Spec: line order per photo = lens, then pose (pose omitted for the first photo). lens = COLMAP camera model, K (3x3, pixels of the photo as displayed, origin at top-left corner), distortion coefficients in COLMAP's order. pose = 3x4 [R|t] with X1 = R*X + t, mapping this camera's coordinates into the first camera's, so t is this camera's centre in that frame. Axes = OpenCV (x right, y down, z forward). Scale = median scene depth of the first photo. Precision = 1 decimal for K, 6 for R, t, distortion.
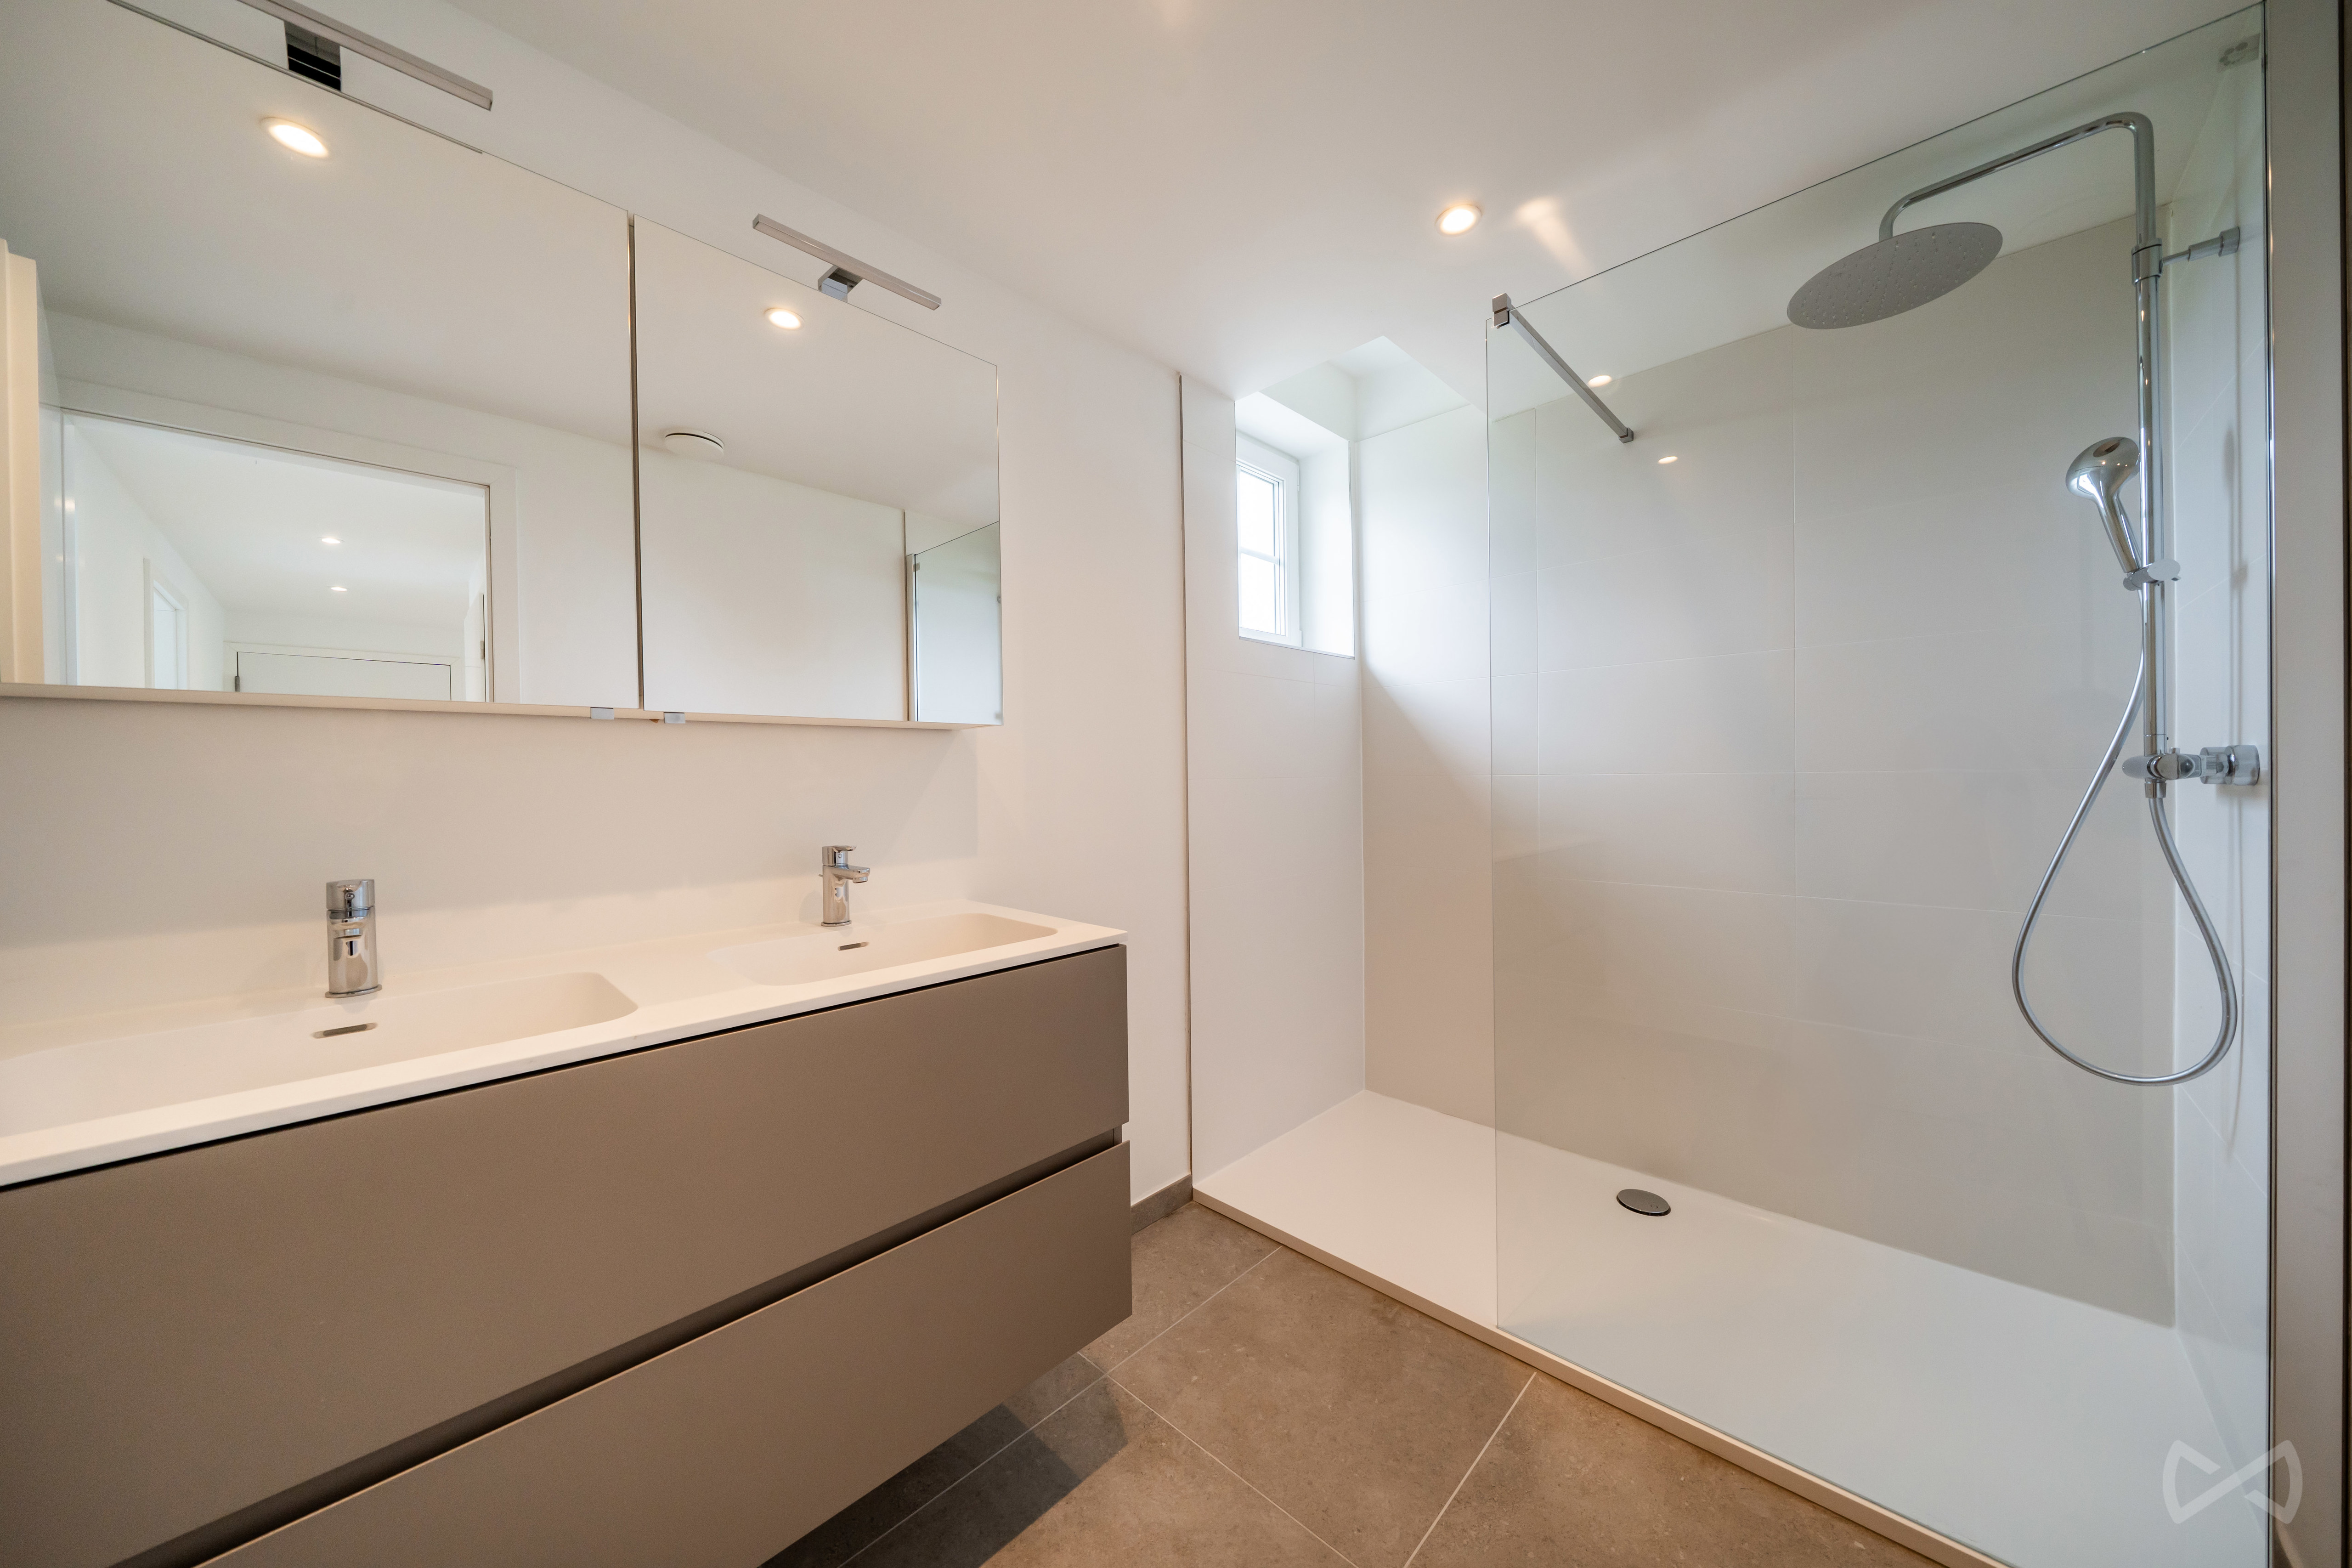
lens RADIAL K [[793.9, 0, 1167.5], [0, 793.9, 786.7], [0, 0, 1]] dist [-0.006761, 0.000110]
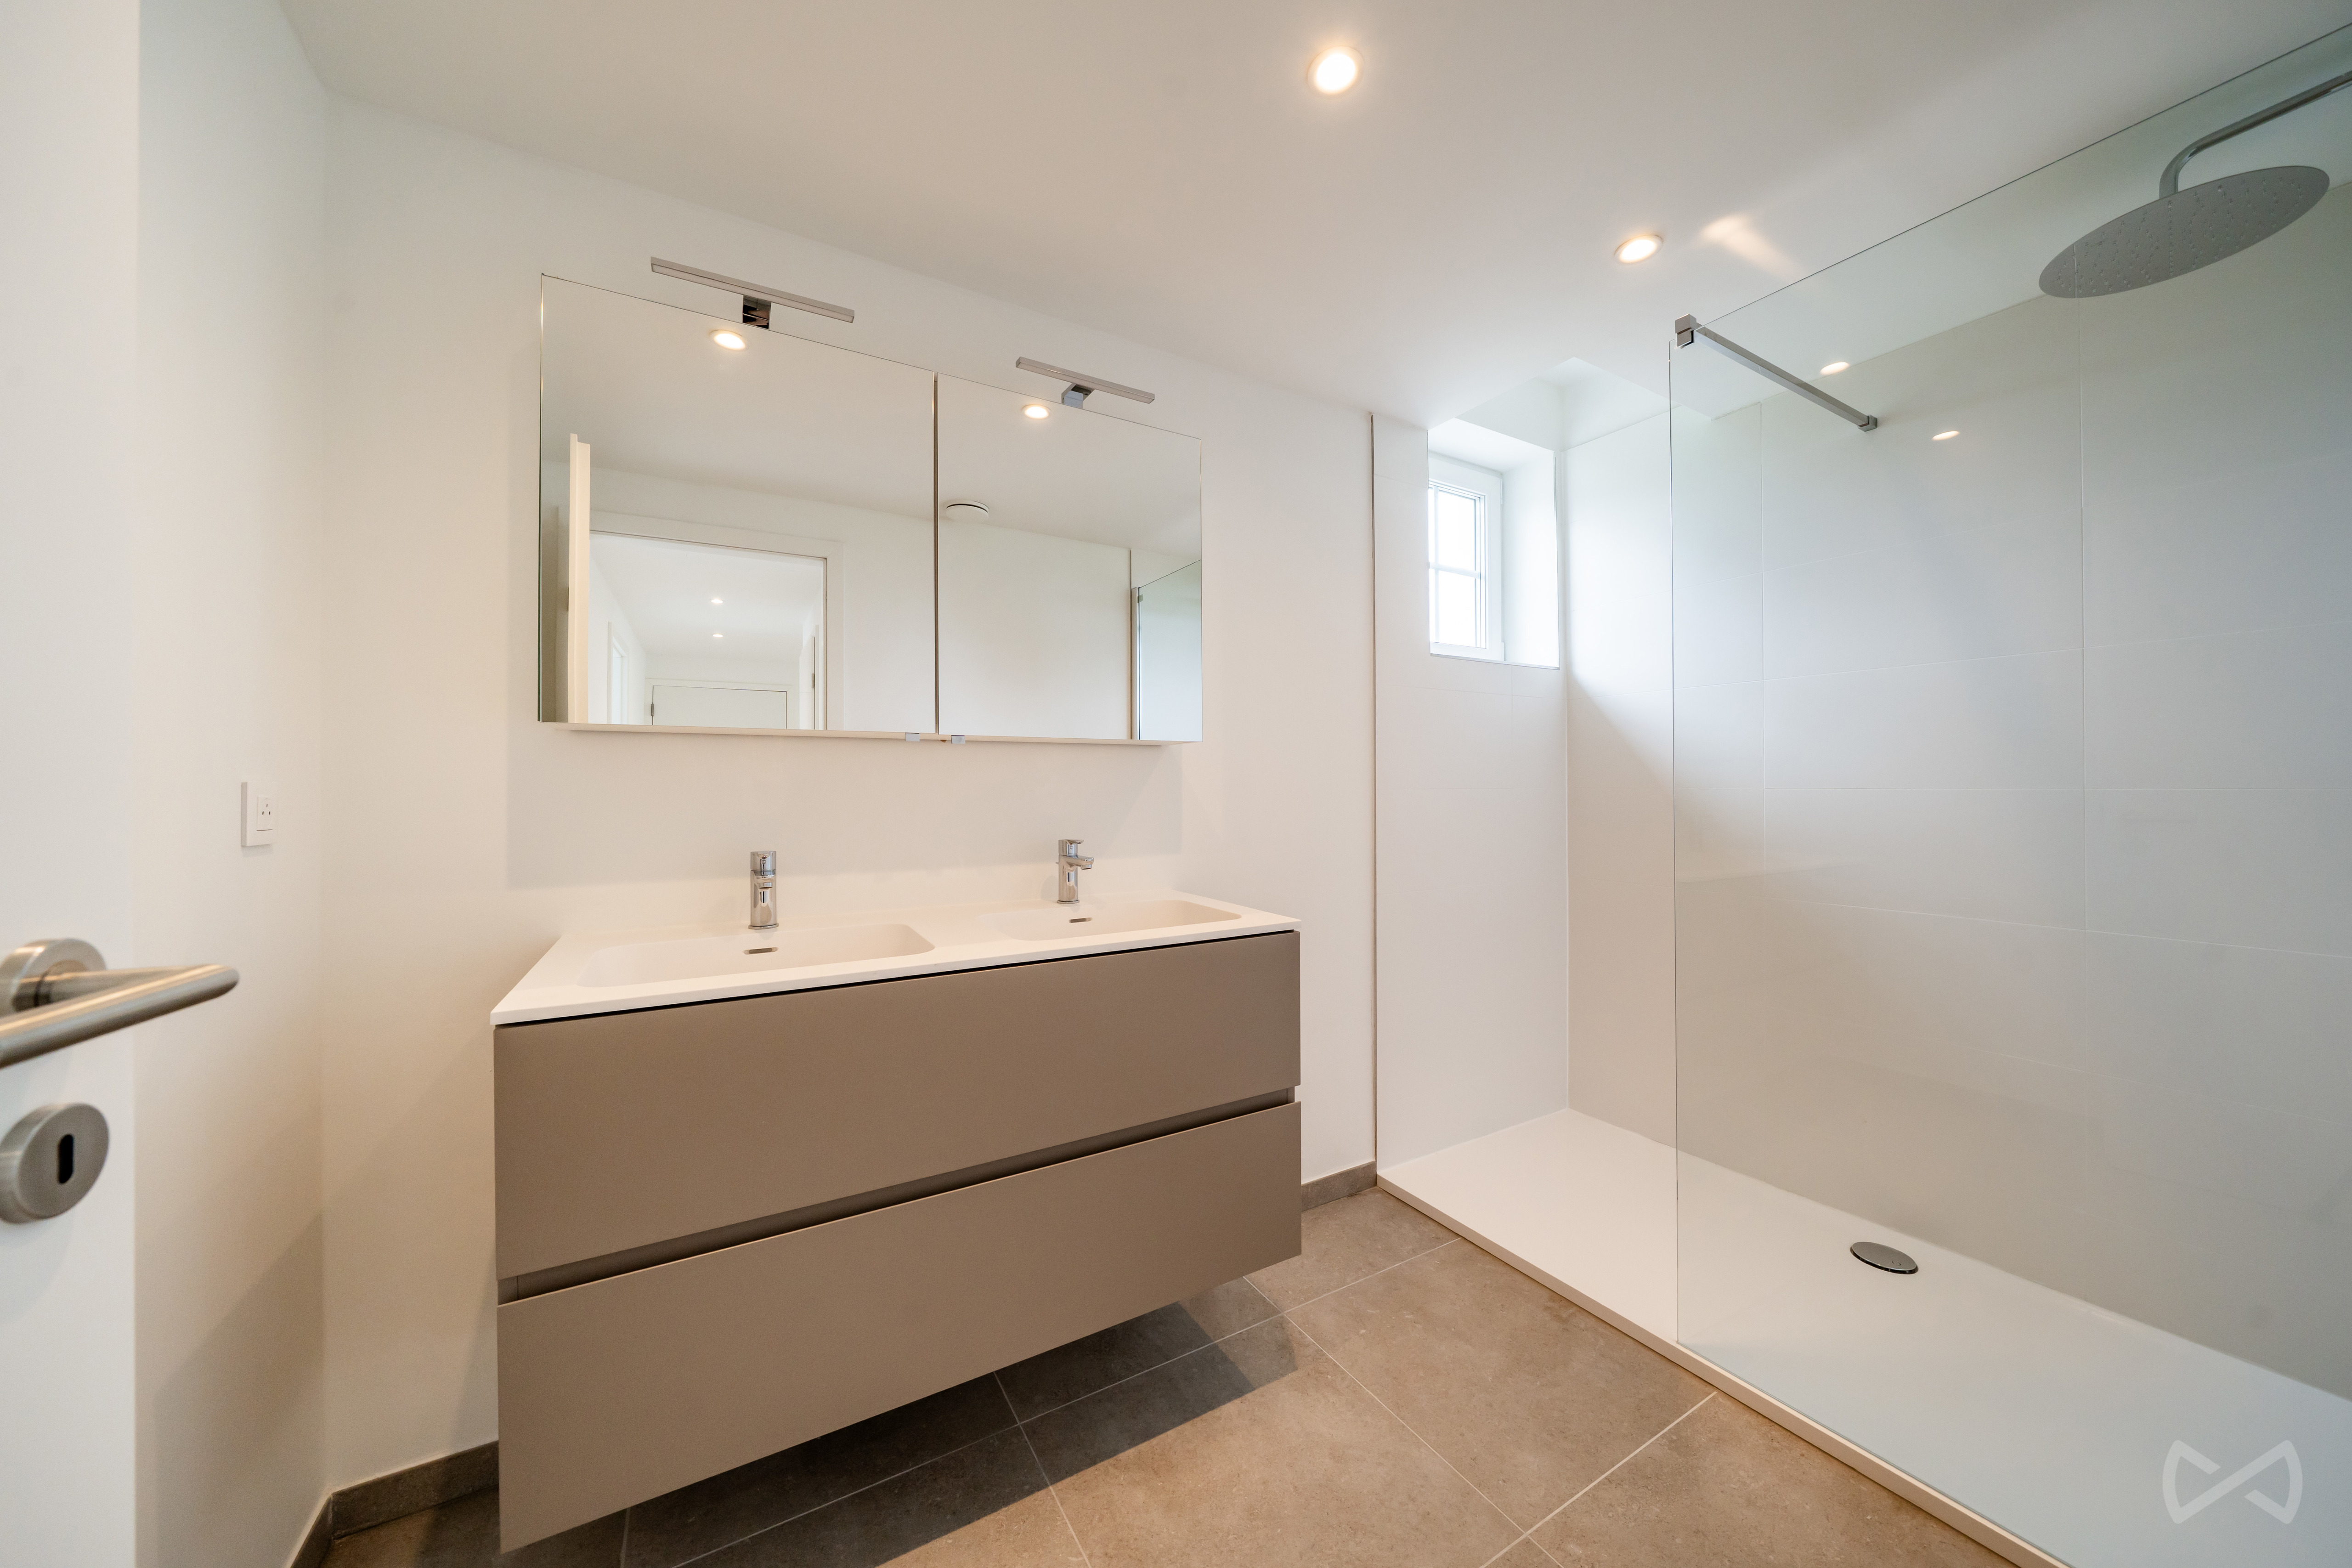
lens RADIAL K [[793.9, 0, 1167.5], [0, 793.9, 786.7], [0, 0, 1]] dist [-0.006761, 0.000110]
pose [[0.961912, 0.010742, -0.273148, 0.067753], [-0.013540, 0.999873, -0.008360, -0.000052], [0.273024, 0.011740, 0.961936, -0.151680]]
